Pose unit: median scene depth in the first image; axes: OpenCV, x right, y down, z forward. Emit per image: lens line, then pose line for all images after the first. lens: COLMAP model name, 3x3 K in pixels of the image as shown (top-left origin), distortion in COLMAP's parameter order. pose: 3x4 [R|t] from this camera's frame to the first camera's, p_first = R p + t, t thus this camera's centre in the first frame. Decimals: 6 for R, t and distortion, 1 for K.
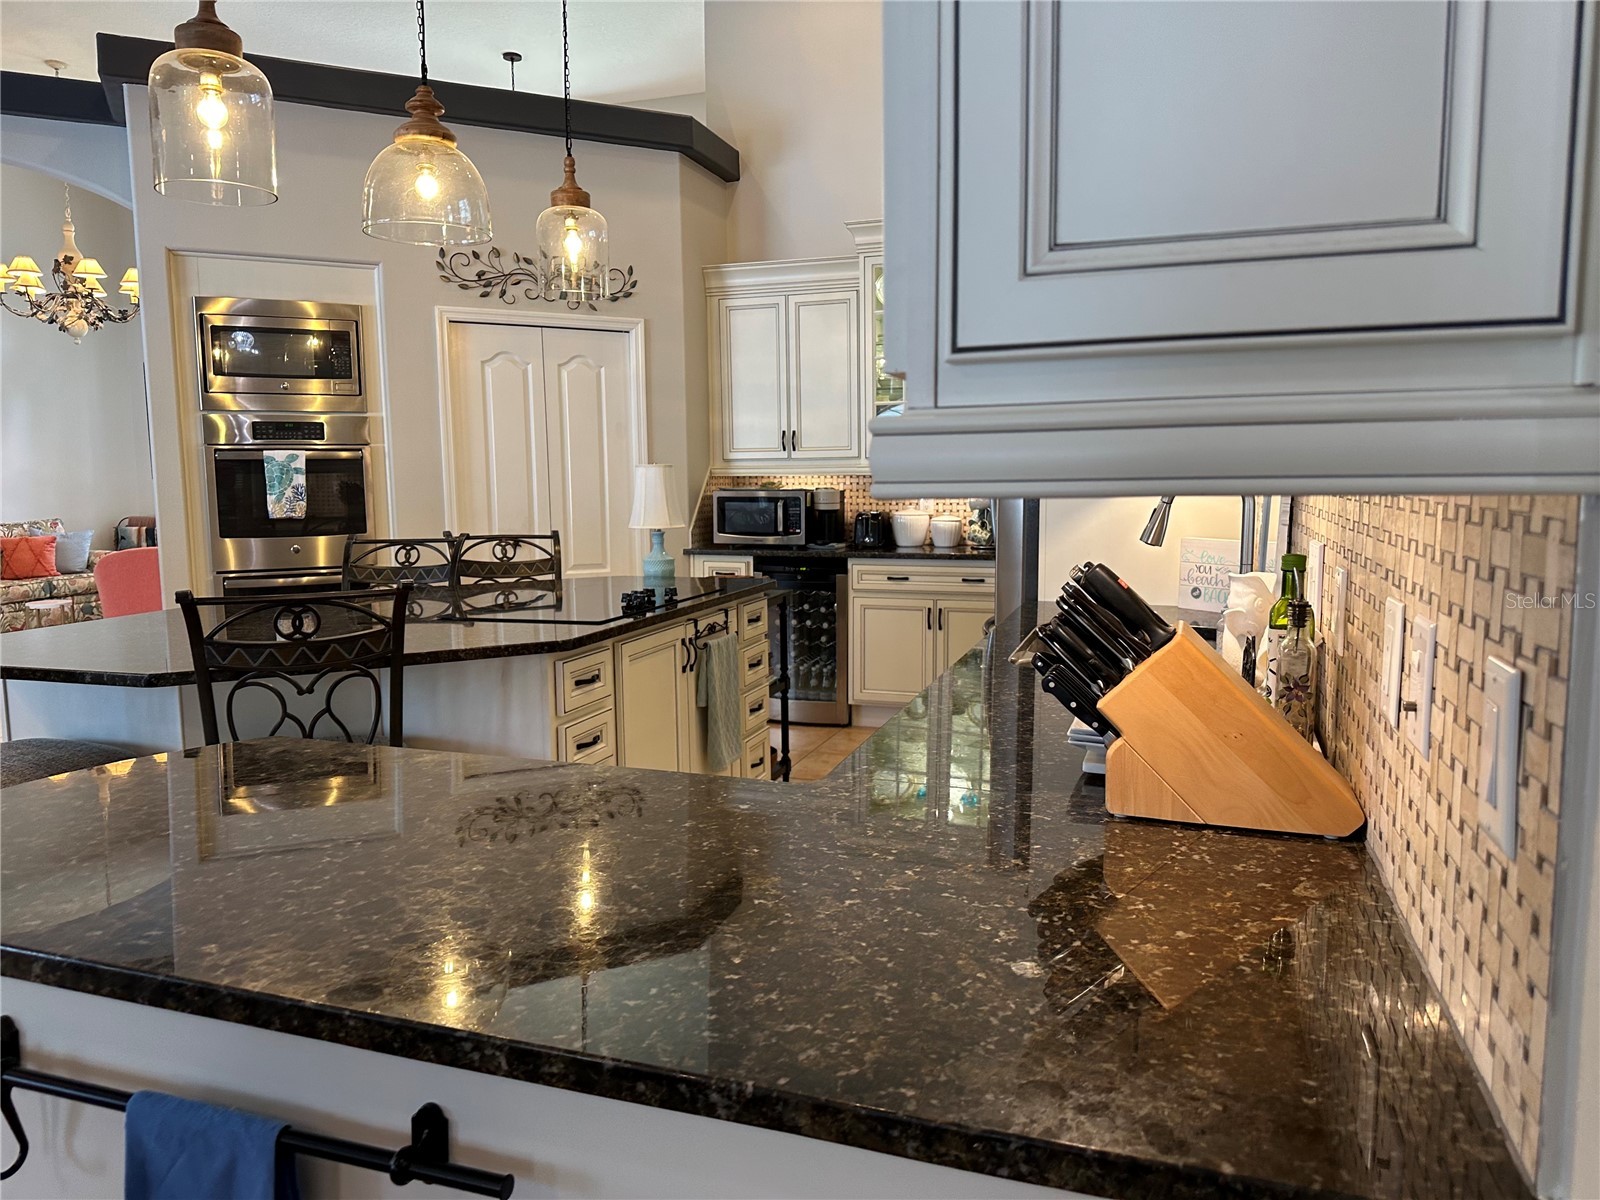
lens RADIAL K [[1127.6, 0, 798.6], [0, 1127.6, 596.8], [0, 0, 1]] dist [0.081780, -0.100672]
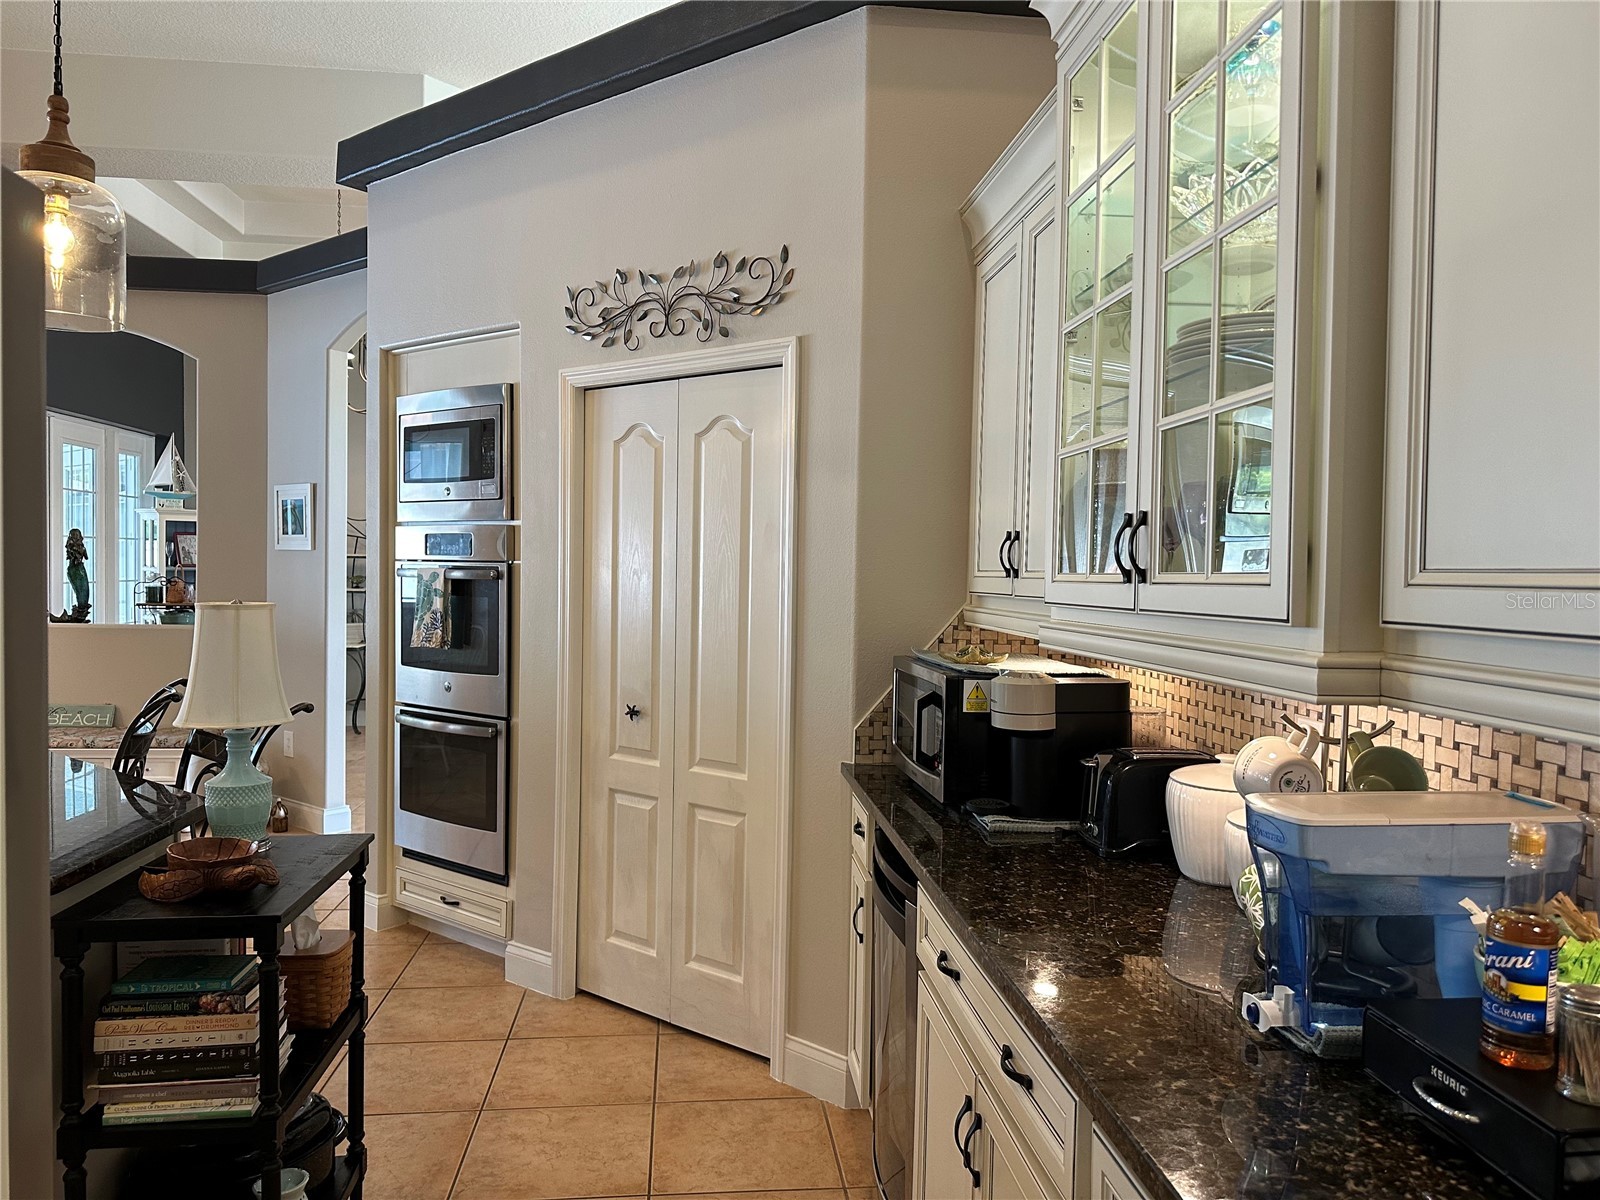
lens RADIAL K [[1125.5, 0, 810.9], [0, 1125.5, 606.3], [0, 0, 1]] dist [0.078701, -0.095187]
pose [[0.416528, 0.048820, -0.907811, 0.421739], [-0.122348, 0.992483, -0.002763, -0.132010], [0.900853, 0.112220, 0.419370, 0.907437]]
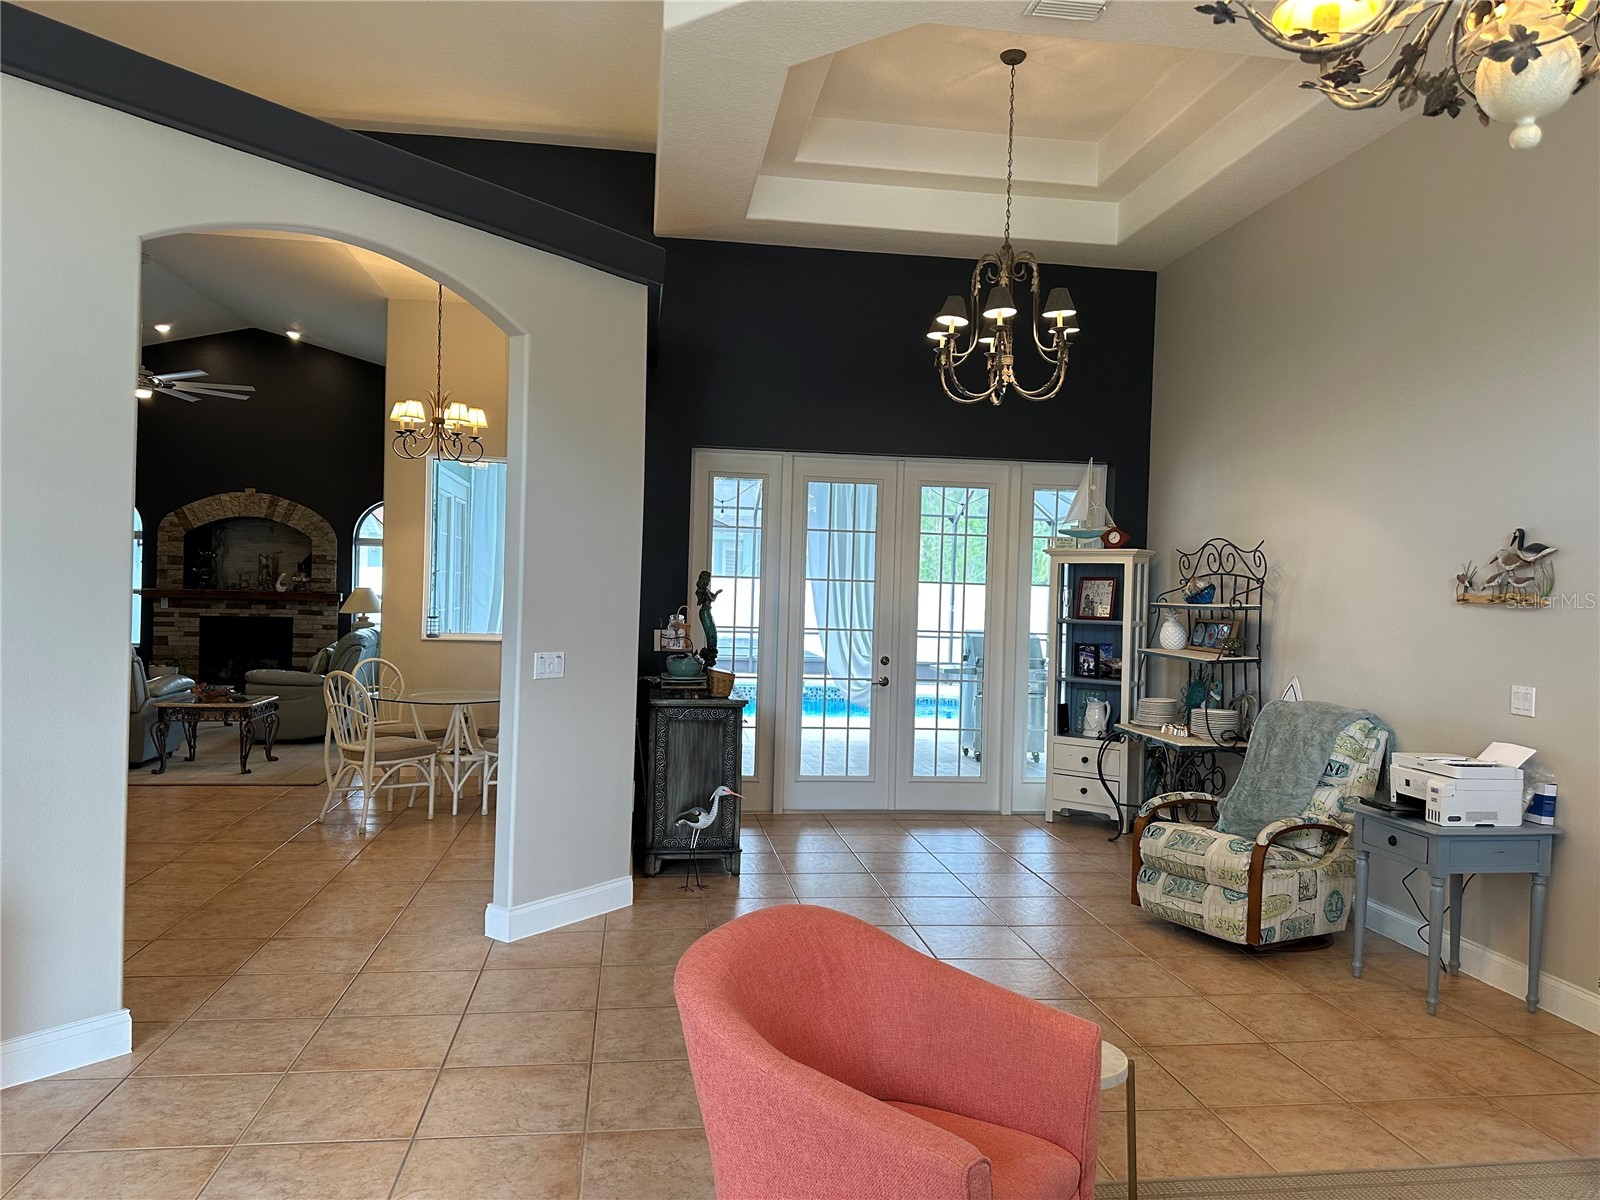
lens RADIAL K [[1127.6, 0, 798.6], [0, 1127.6, 596.8], [0, 0, 1]] dist [0.081780, -0.100672]
pose [[-0.894713, -0.012011, -0.446480, -0.669050], [-0.068563, 0.991483, 0.110724, -0.243771], [0.441348, 0.129679, -0.887917, 1.911527]]
